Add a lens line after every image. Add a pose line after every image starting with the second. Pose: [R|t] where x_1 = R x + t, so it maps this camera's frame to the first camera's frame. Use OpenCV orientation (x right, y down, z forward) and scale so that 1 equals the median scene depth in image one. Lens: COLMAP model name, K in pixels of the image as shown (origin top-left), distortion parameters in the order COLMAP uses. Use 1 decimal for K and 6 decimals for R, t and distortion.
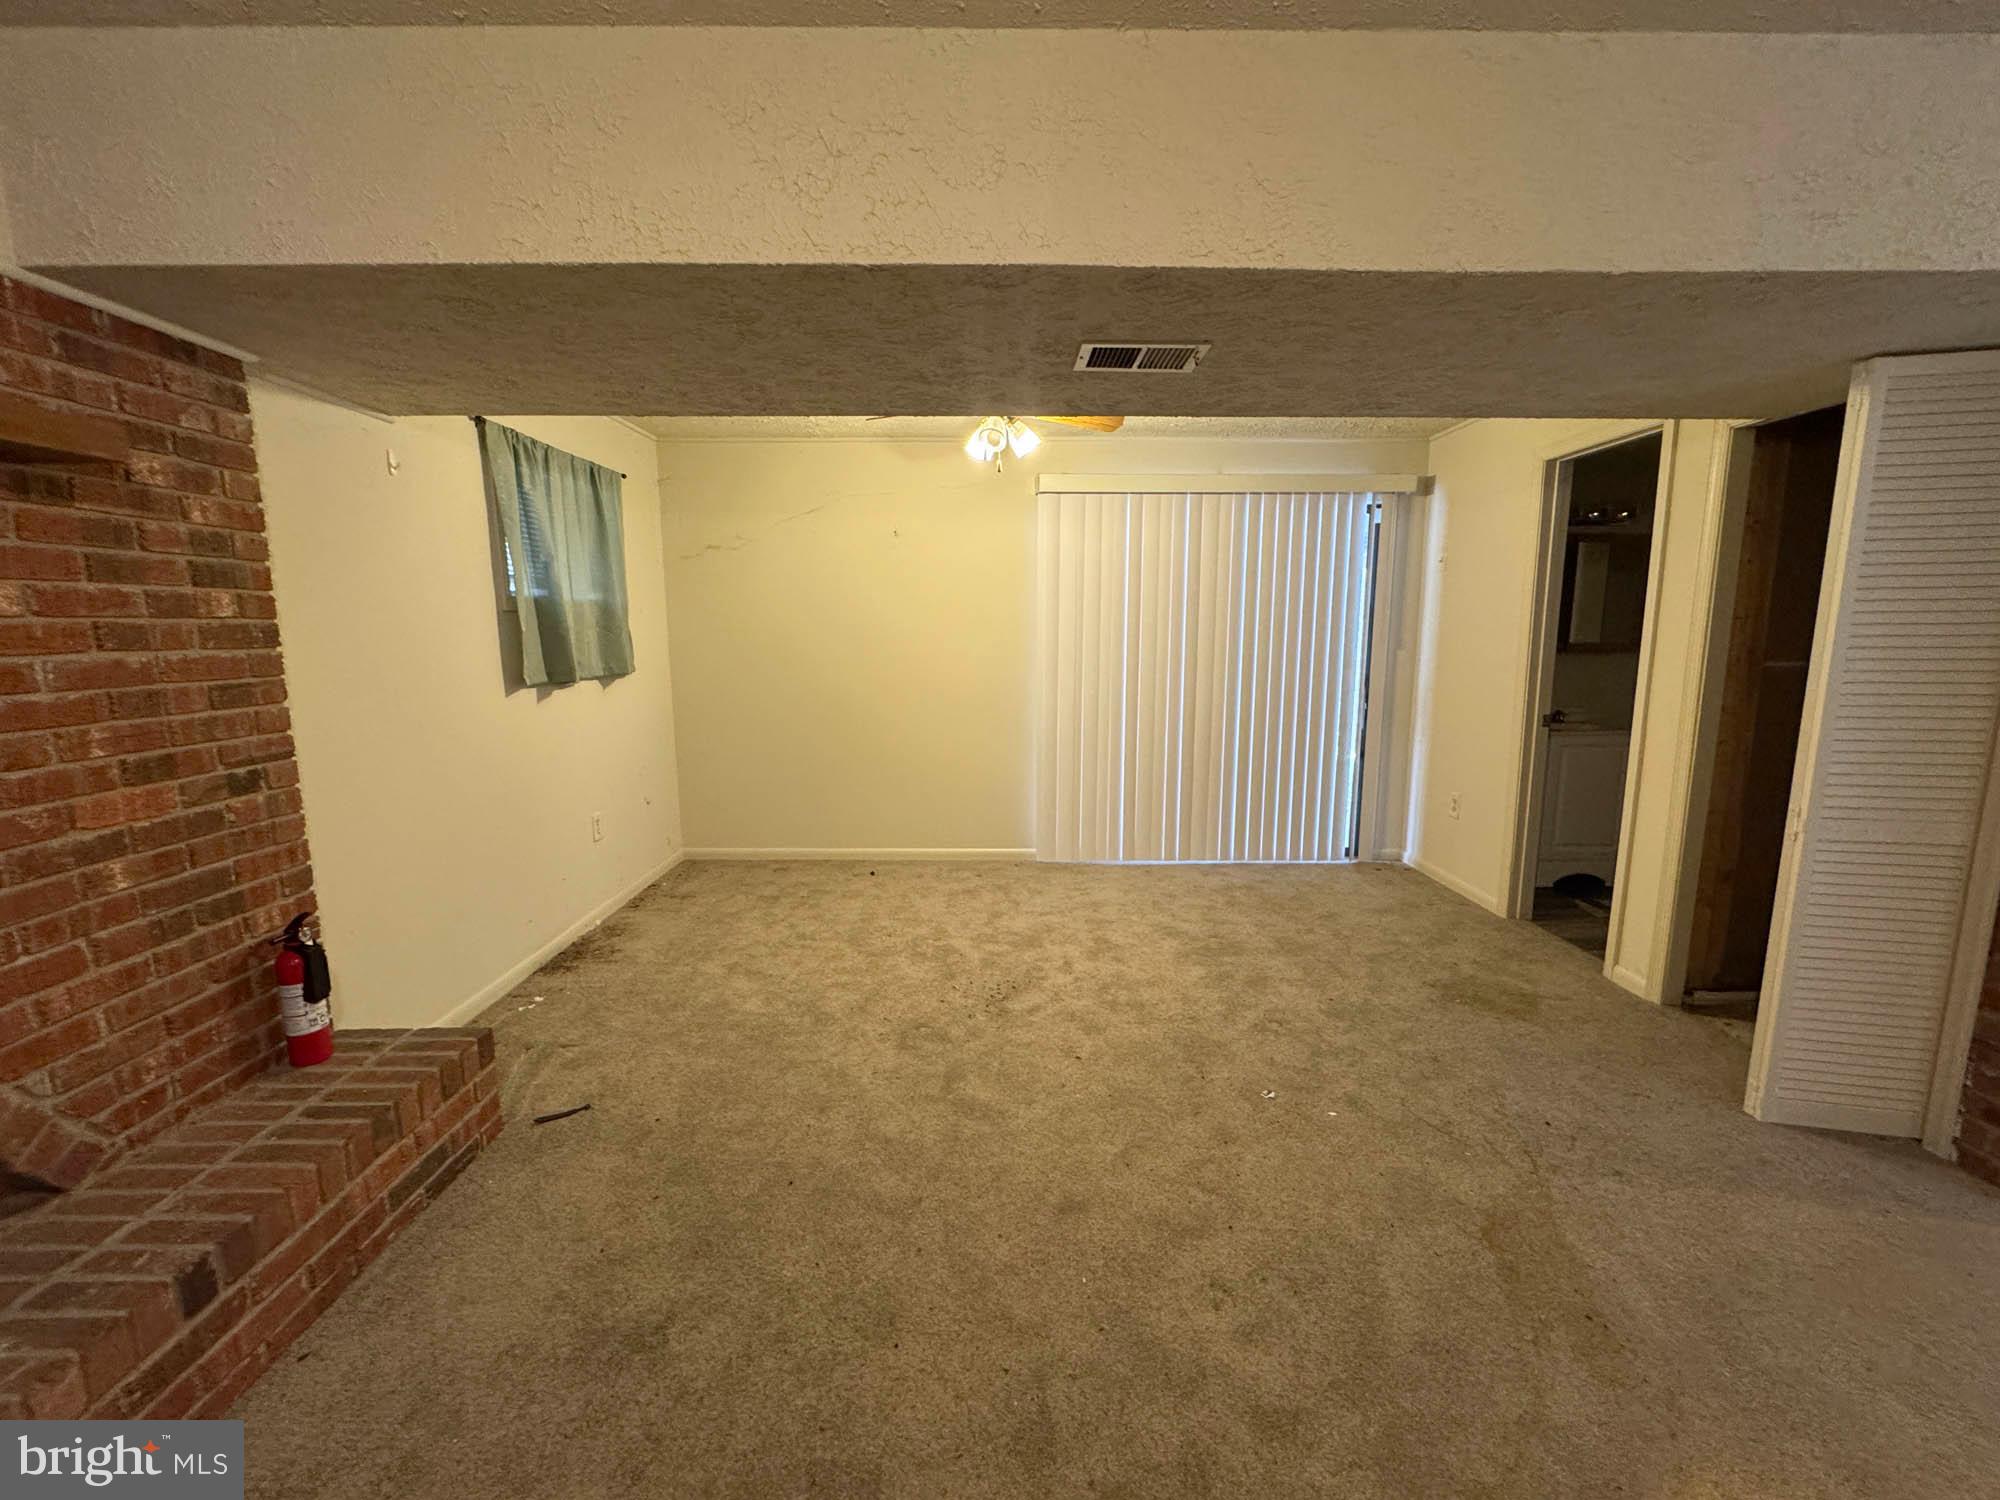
lens RADIAL K [[793.5, 0, 1000.0], [0, 793.5, 750.0], [0, 0, 1]] dist [-0.003378, -0.000398]
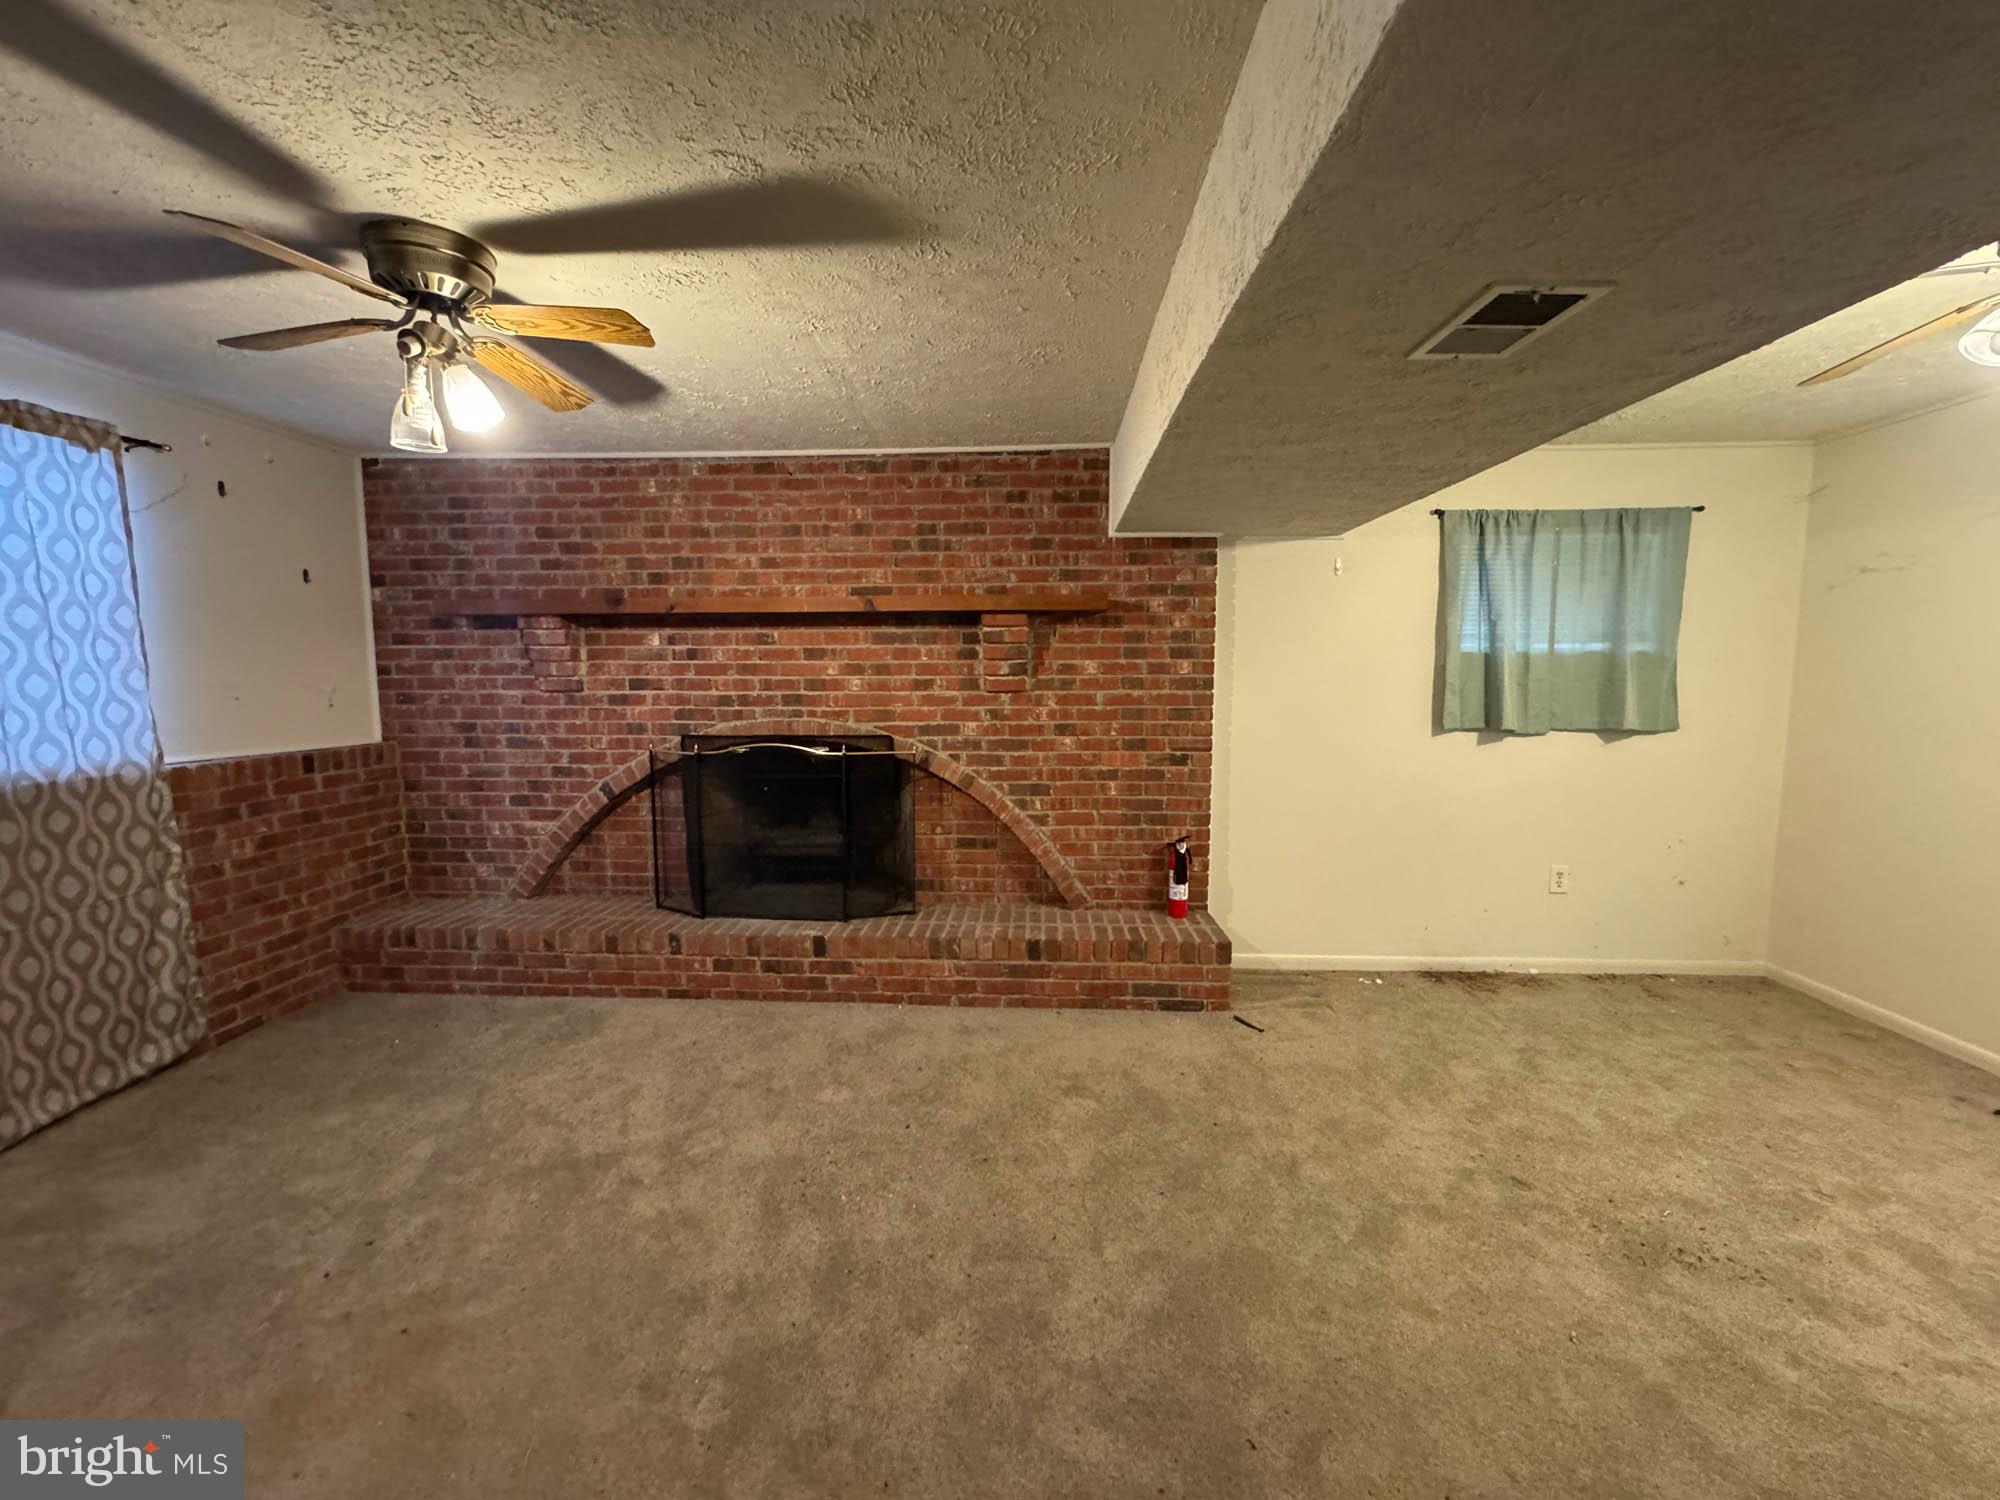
lens RADIAL K [[793.5, 0, 1000.0], [0, 793.5, 750.0], [0, 0, 1]] dist [-0.003378, -0.000398]
pose [[-0.054313, 0.099076, -0.993597, 0.983748], [-0.152115, 0.982630, 0.106297, -0.121051], [0.986869, 0.156914, -0.038298, 0.650526]]
